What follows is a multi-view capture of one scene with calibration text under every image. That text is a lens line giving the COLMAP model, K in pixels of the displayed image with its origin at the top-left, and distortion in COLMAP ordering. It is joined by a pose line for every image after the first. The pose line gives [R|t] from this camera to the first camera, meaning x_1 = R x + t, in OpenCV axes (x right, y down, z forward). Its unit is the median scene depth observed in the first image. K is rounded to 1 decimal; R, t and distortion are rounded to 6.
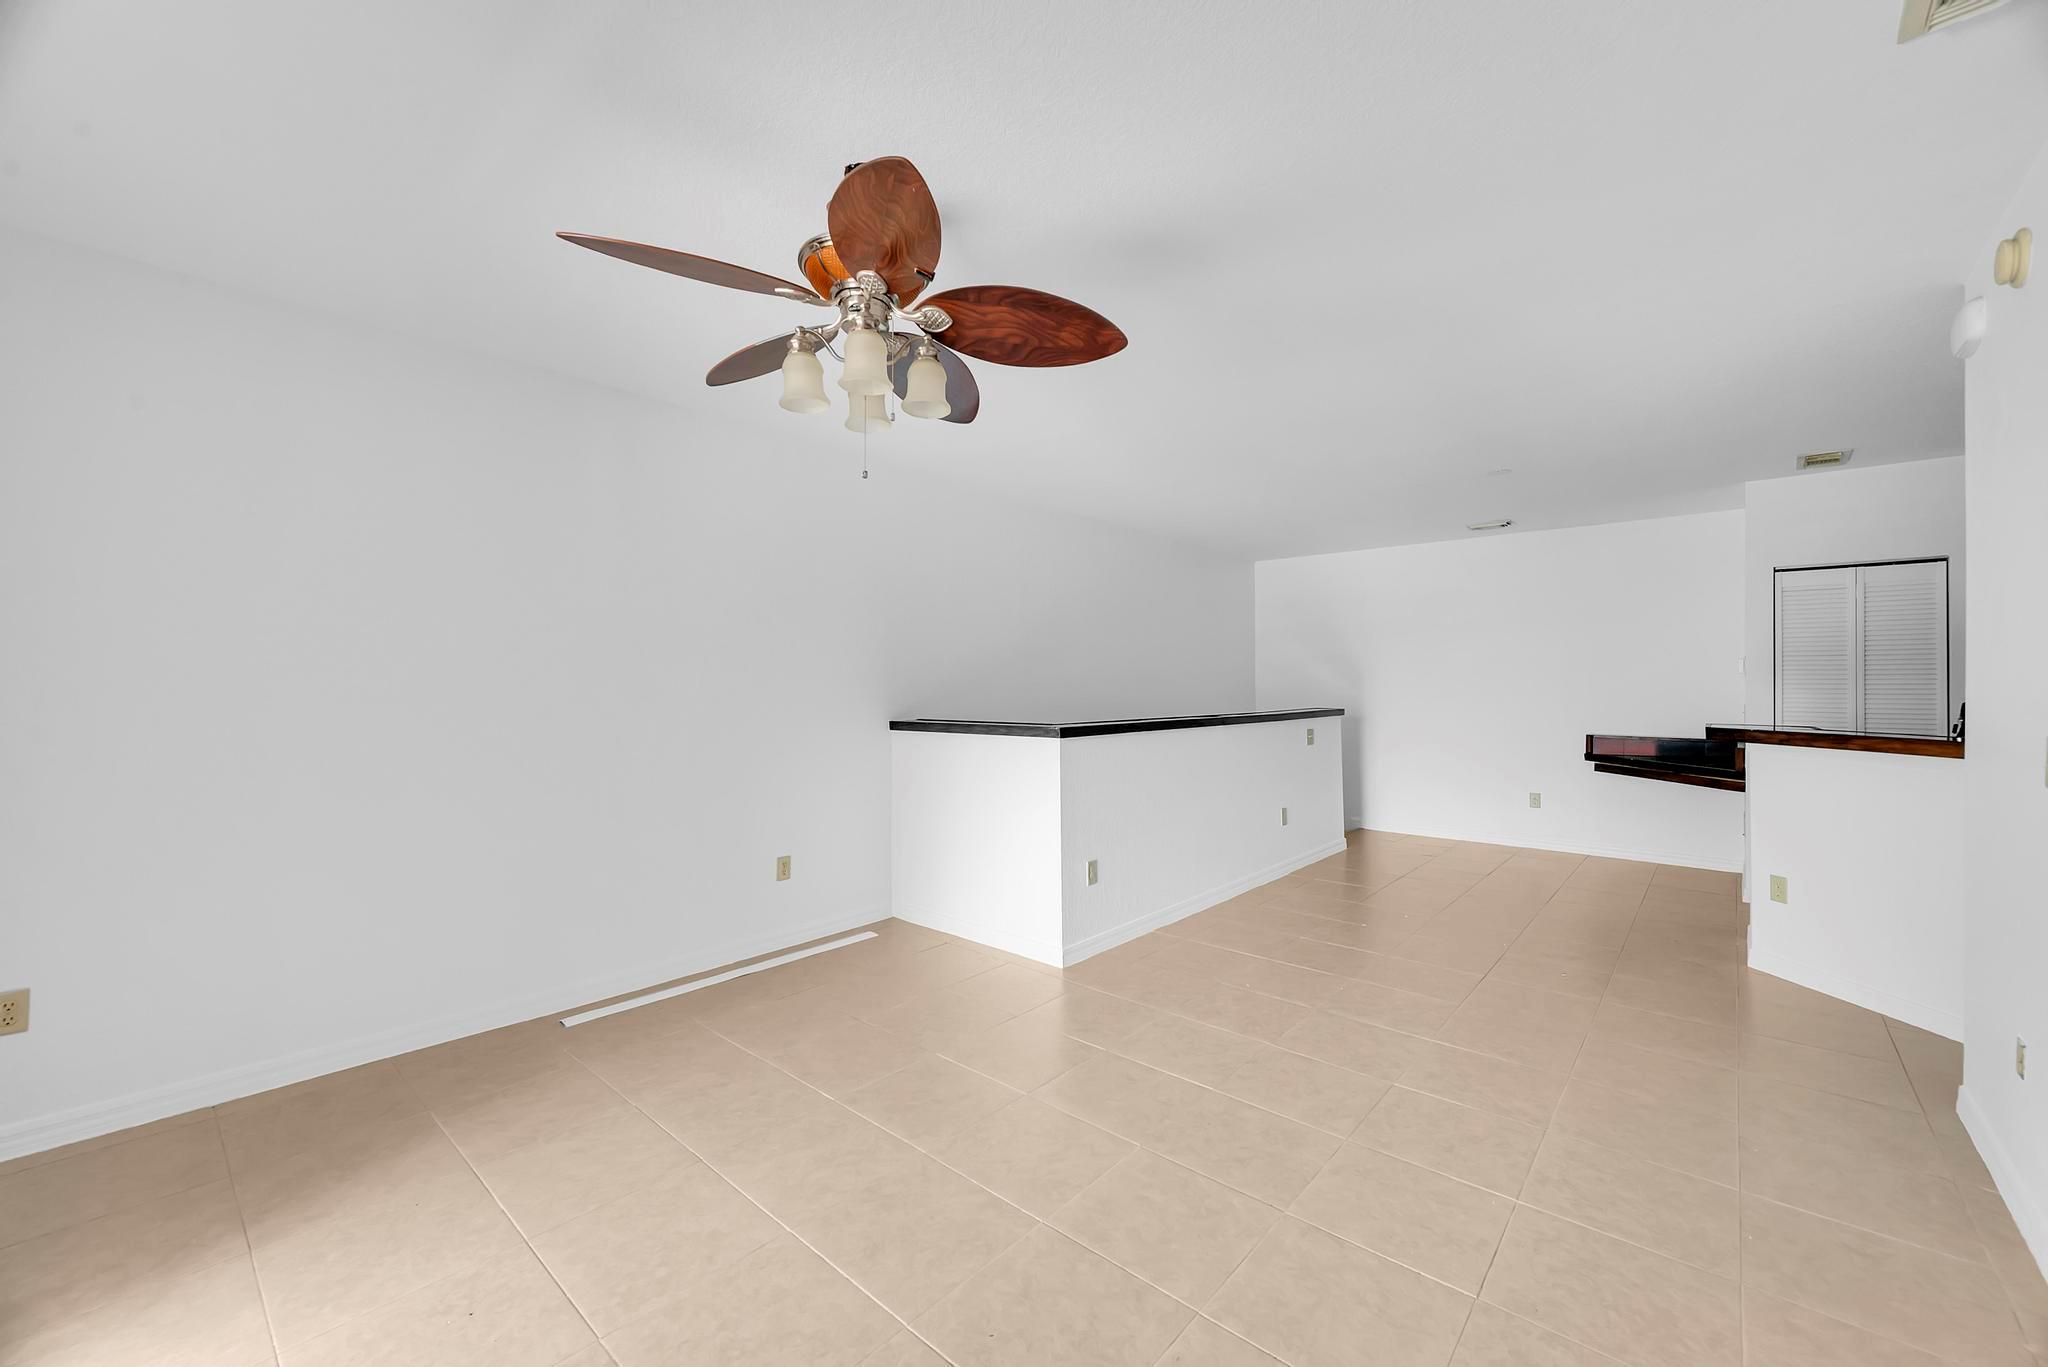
lens RADIAL K [[812.1, 0, 1024.2], [0, 812.1, 683.9], [0, 0, 1]] dist [0.000050, 0.000282]
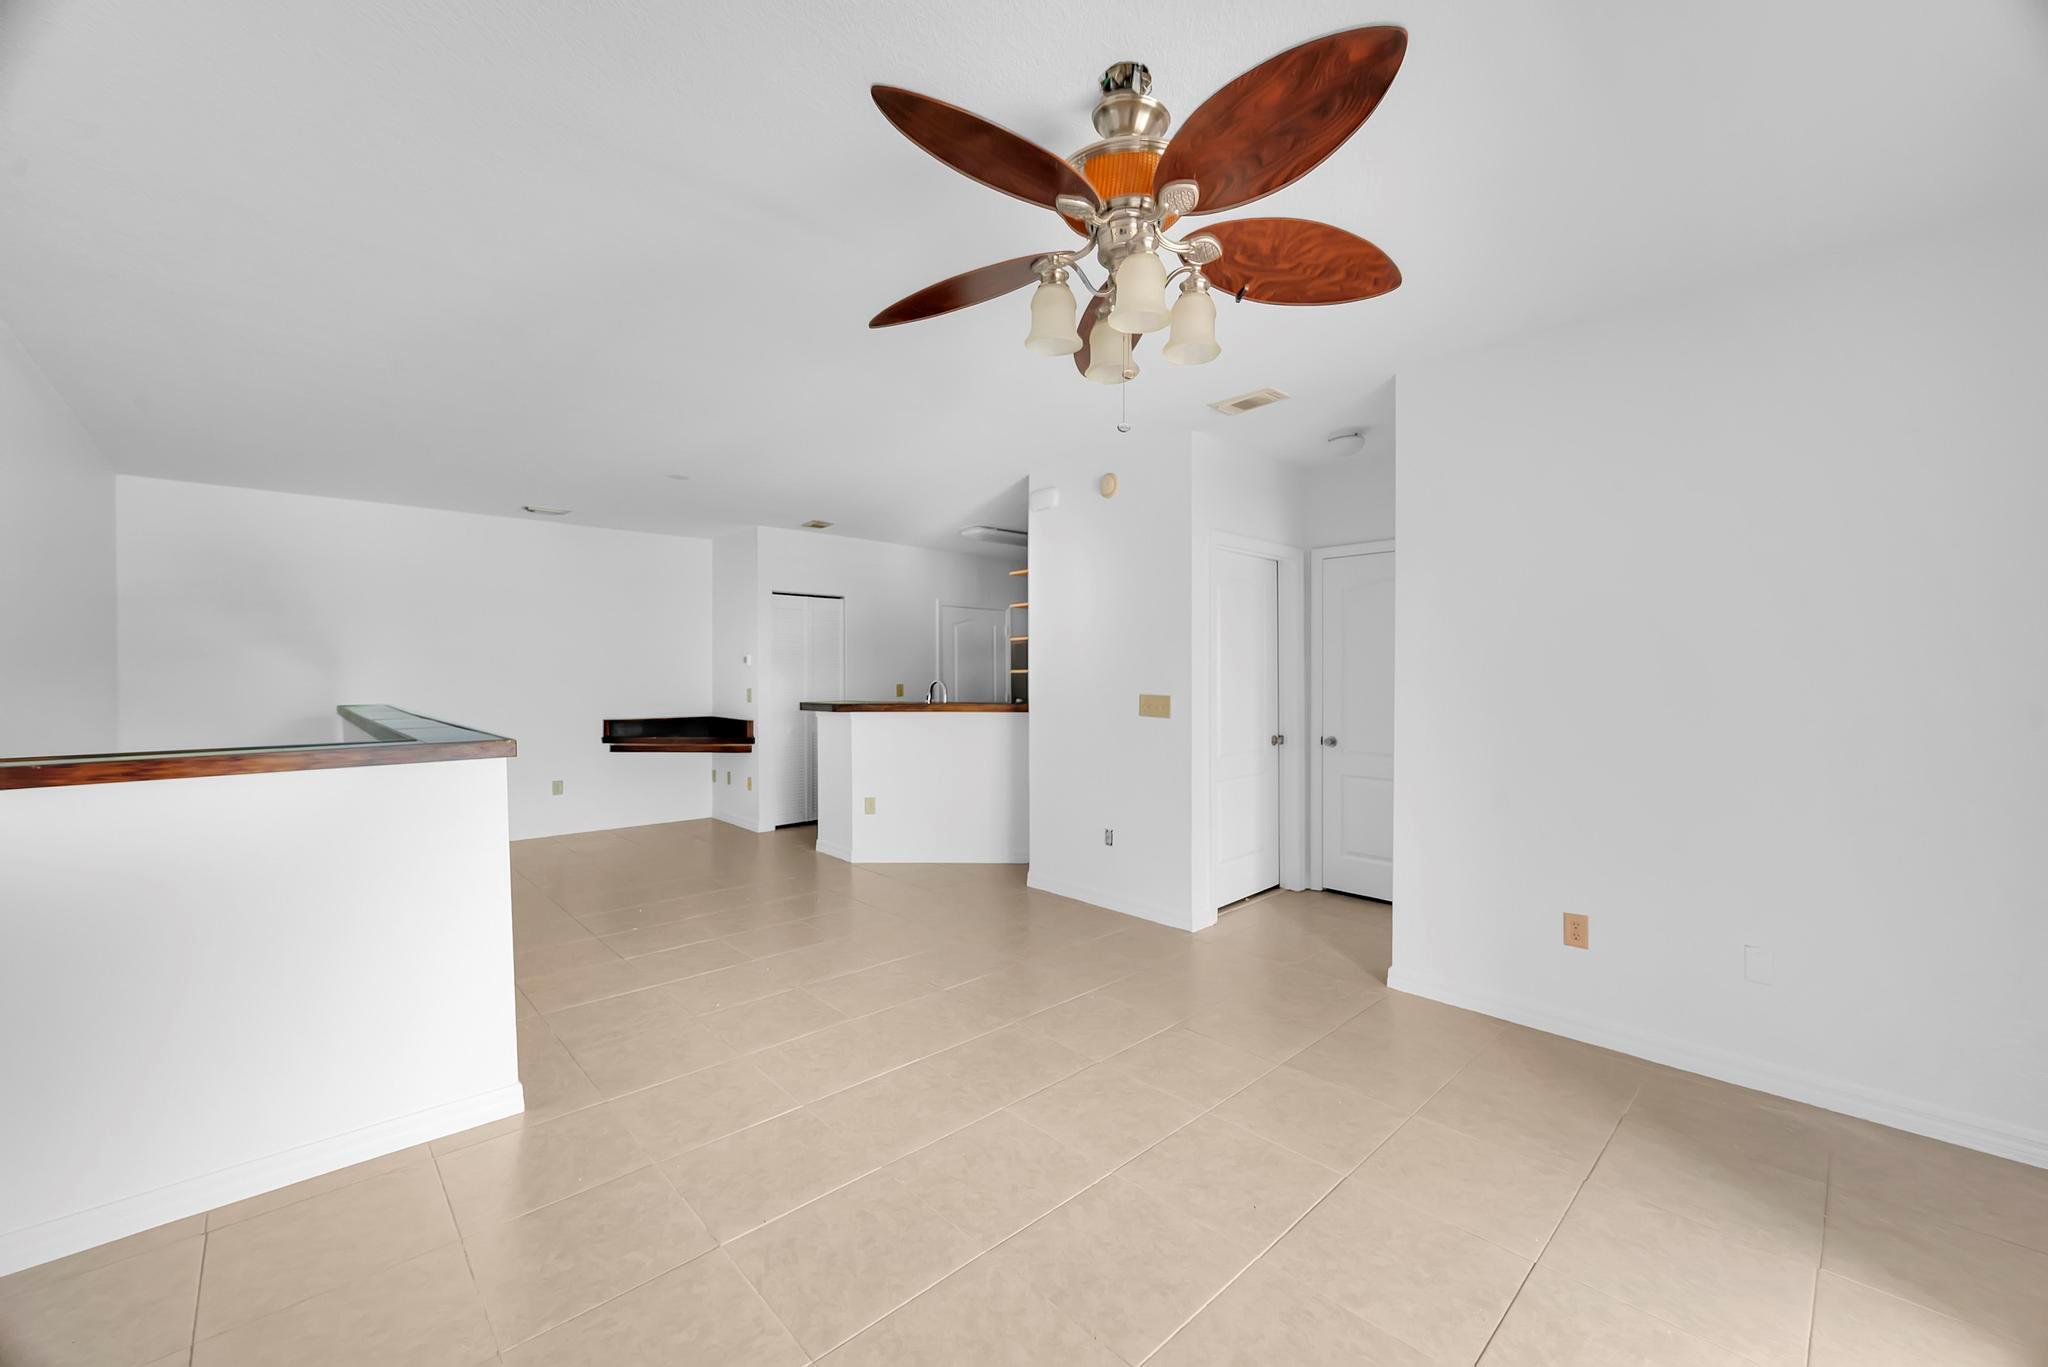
lens RADIAL K [[812.1, 0, 1025.2], [0, 812.1, 679.0], [0, 0, 1]] dist [0.000050, 0.000282]
pose [[0.089505, -0.007327, 0.995959, -0.611196], [-0.000491, 0.999972, 0.007401, -0.001657], [-0.995986, -0.001151, 0.089499, 0.586967]]
